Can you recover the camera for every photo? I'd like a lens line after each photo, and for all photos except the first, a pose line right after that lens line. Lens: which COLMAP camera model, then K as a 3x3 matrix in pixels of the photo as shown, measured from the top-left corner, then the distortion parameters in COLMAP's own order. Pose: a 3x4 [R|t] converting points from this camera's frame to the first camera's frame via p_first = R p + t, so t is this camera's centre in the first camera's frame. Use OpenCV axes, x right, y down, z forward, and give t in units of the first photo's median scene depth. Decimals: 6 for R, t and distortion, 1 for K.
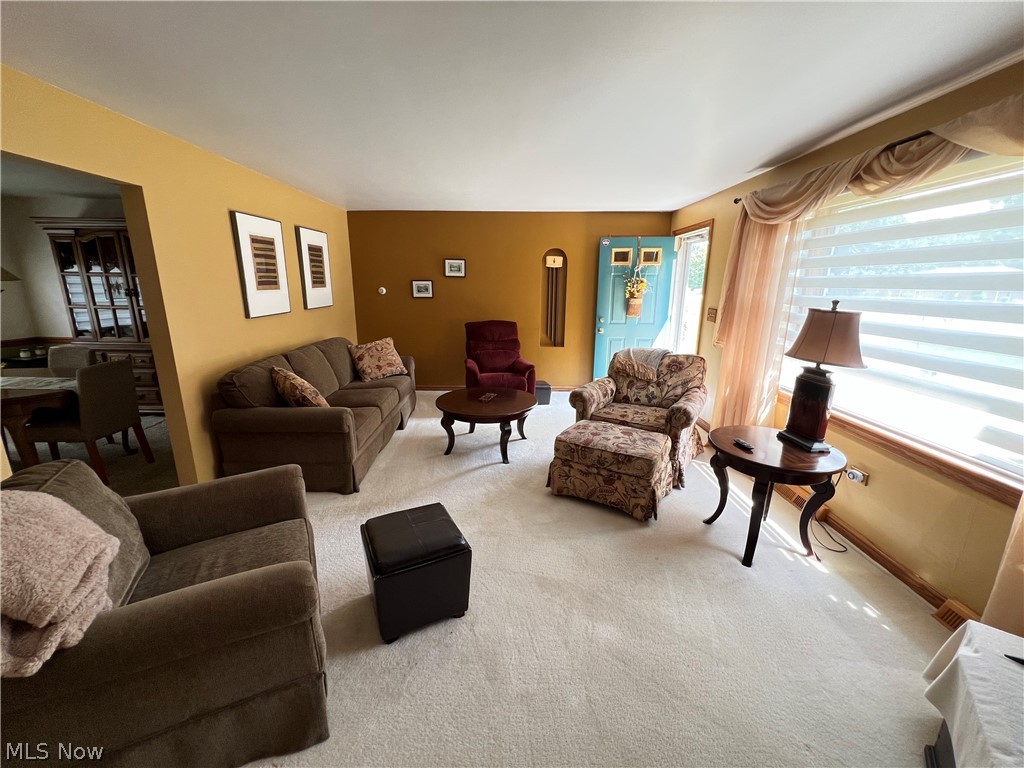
lens RADIAL K [[407.8, 0, 512.0], [0, 407.8, 384.0], [0, 0, 1]] dist [-0.001878, 0.000292]
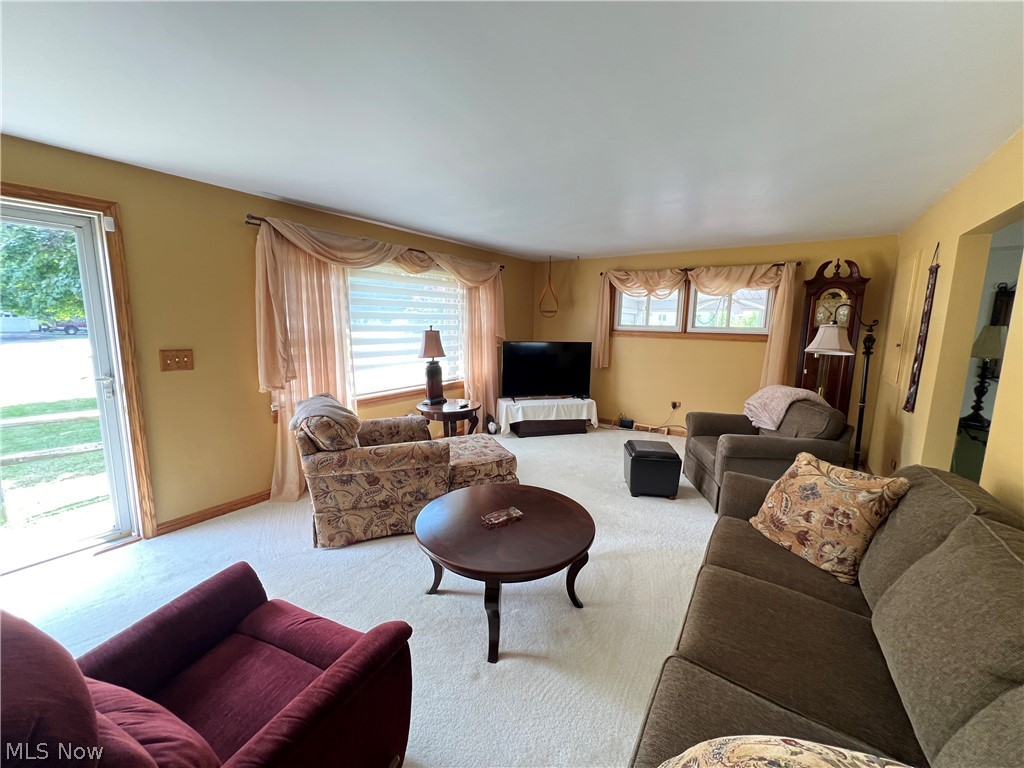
lens RADIAL K [[407.8, 0, 512.0], [0, 407.8, 384.0], [0, 0, 1]] dist [-0.001878, 0.000292]
pose [[-0.826779, -0.104950, 0.552650, -0.388959], [0.116777, 0.929018, 0.351125, -0.357991], [-0.550273, 0.354839, -0.755837, 1.446384]]
